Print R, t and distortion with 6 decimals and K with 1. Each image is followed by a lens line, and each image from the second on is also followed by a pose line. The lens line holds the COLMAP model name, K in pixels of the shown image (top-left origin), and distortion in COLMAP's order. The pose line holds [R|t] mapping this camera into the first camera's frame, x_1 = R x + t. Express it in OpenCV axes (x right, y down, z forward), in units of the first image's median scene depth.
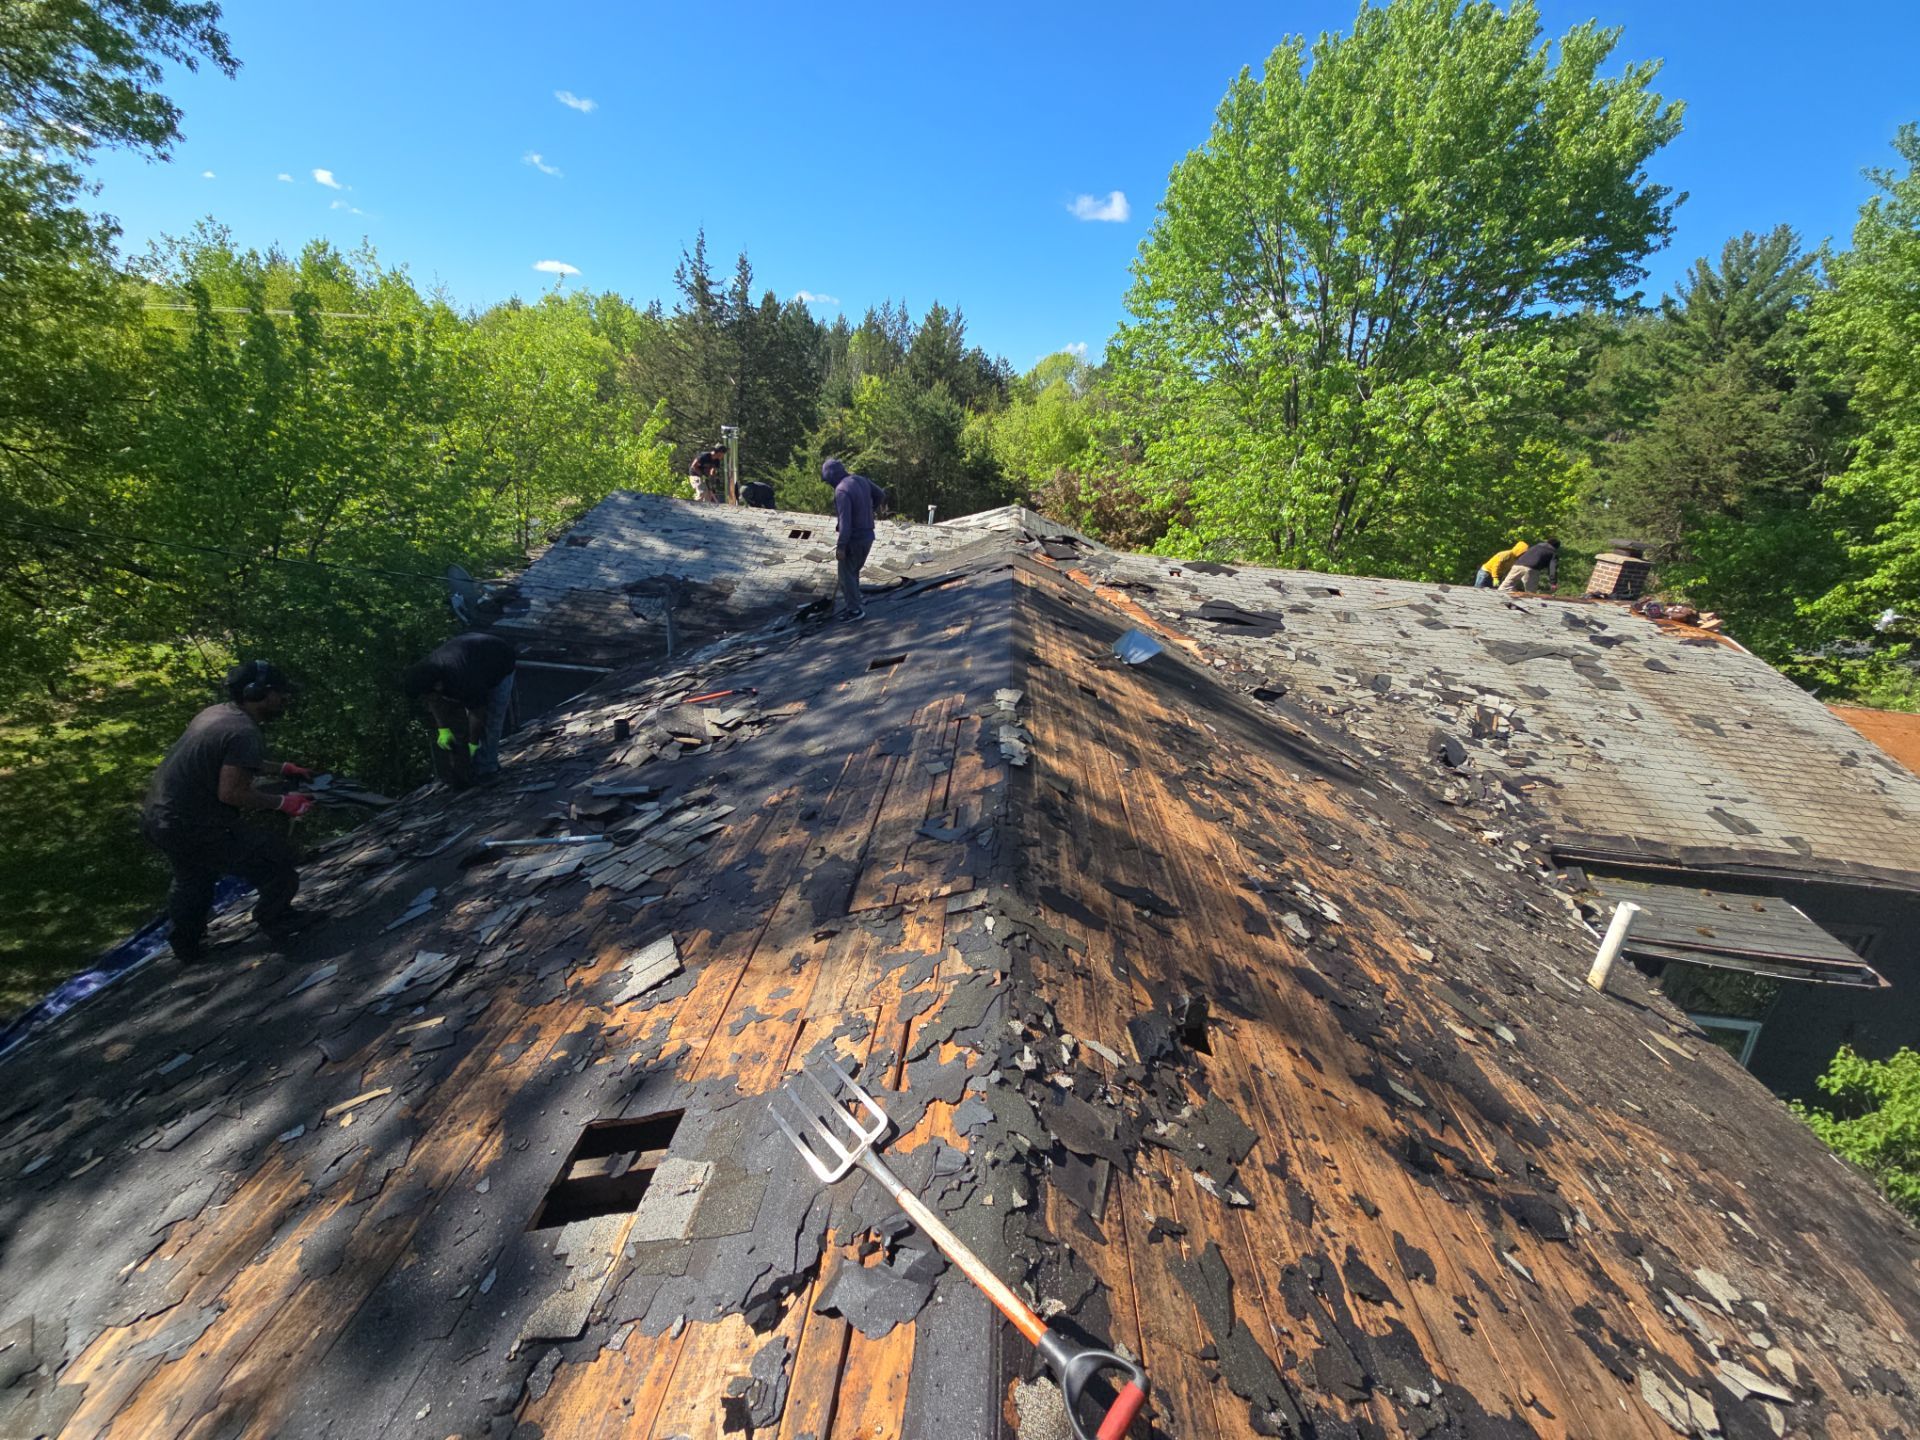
lens RADIAL K [[778.0, 0, 954.9], [0, 778.0, 726.9], [0, 0, 1]] dist [0.015211, -0.008033]
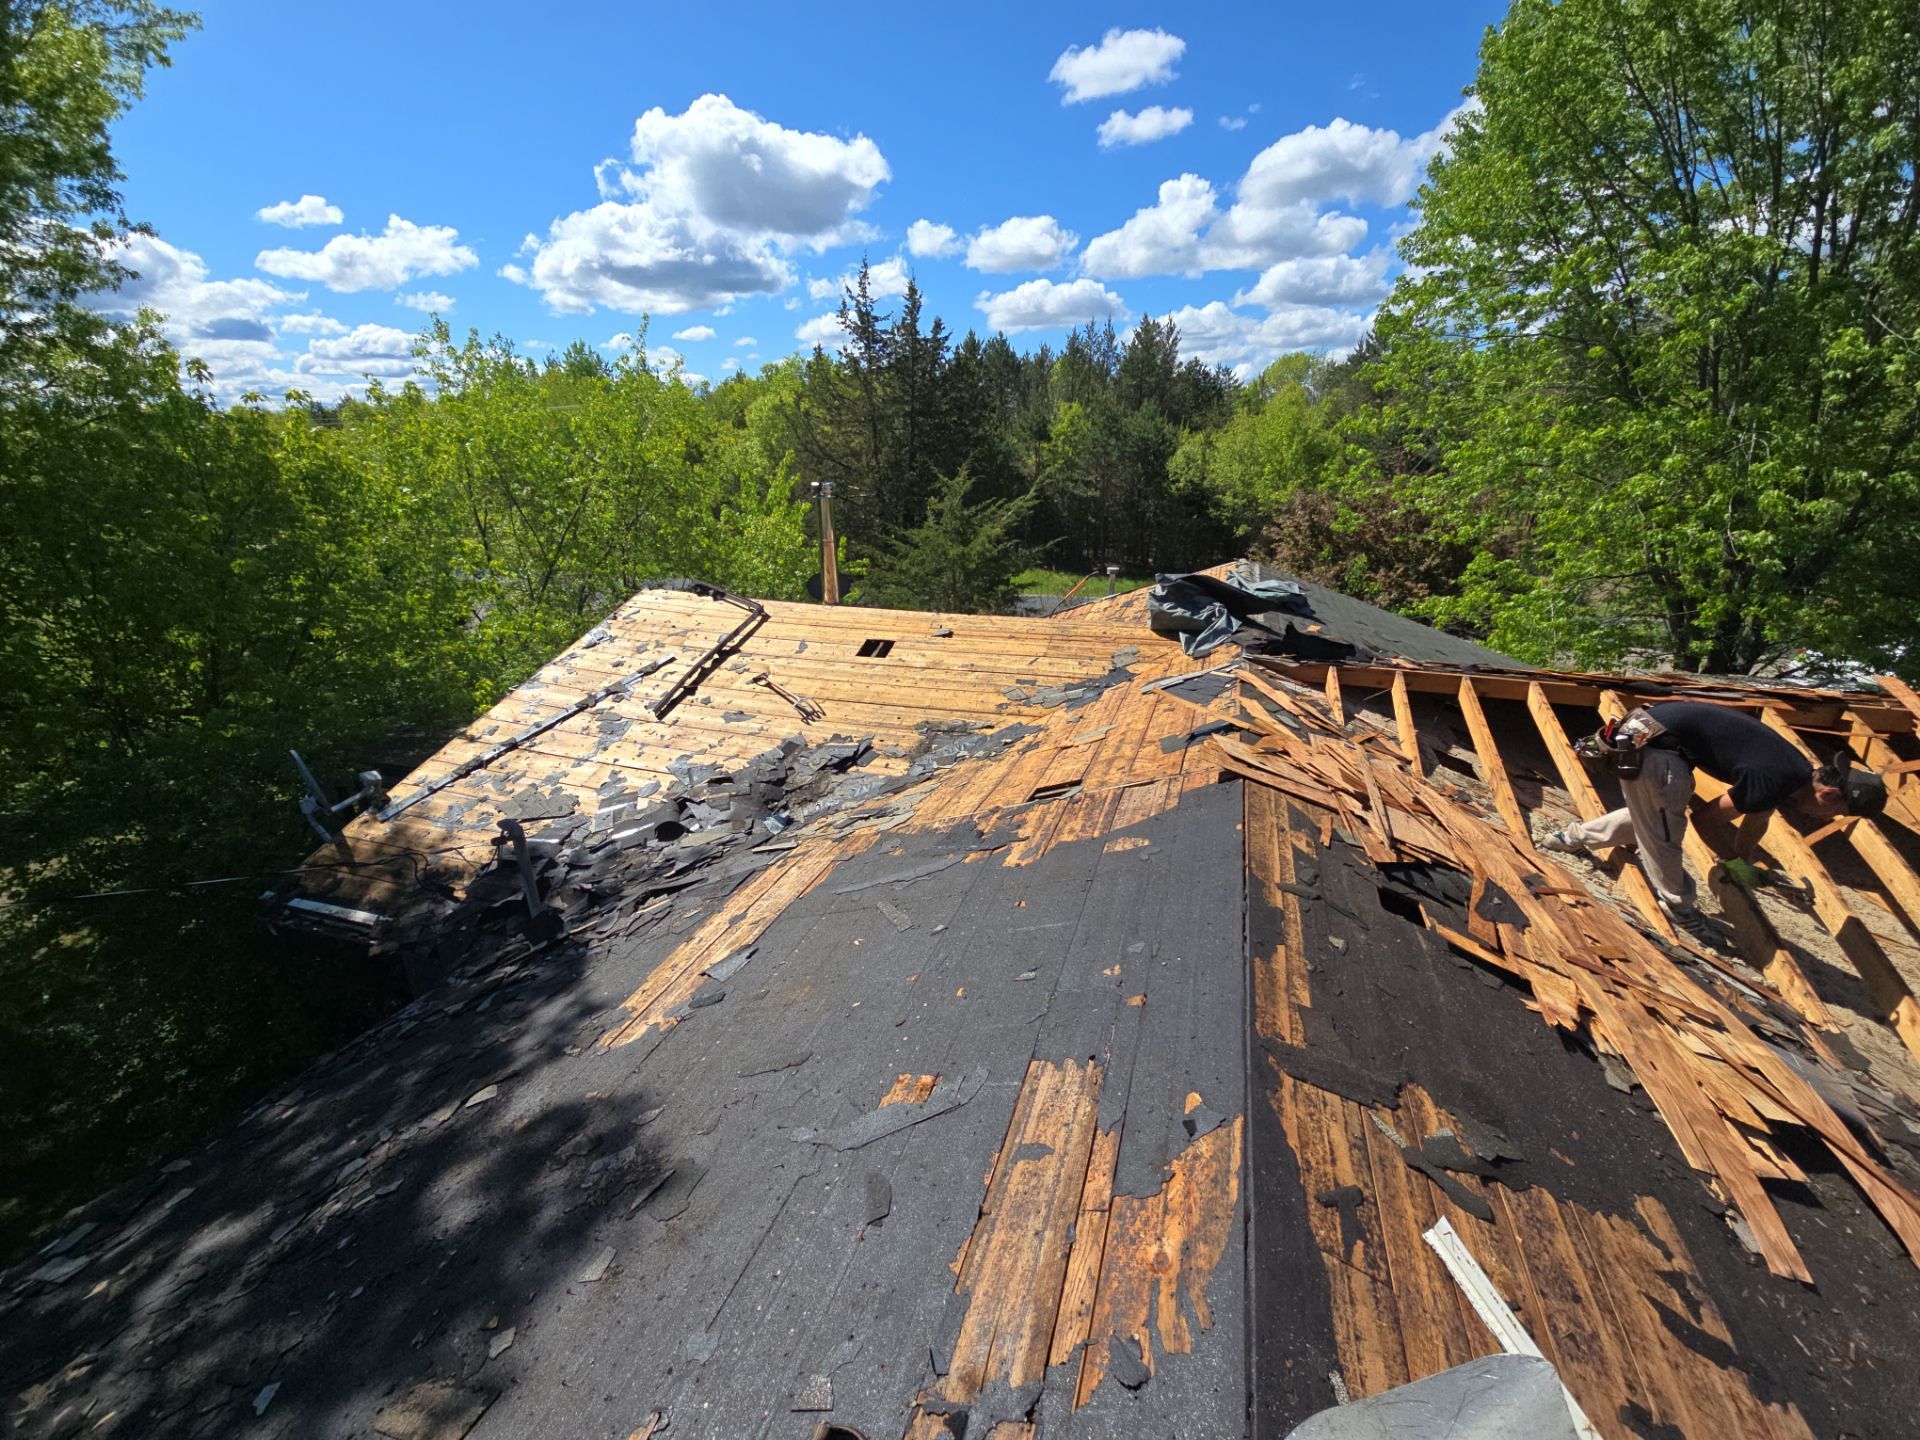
lens RADIAL K [[776.4, 0, 960.0], [0, 776.4, 727.4], [0, 0, 1]] dist [0.029238, -0.016560]
pose [[0.964159, -0.005731, -0.265263, 0.007492], [-0.003865, 0.999357, -0.035636, -0.039506], [0.265297, 0.035384, 0.963517, 0.102861]]
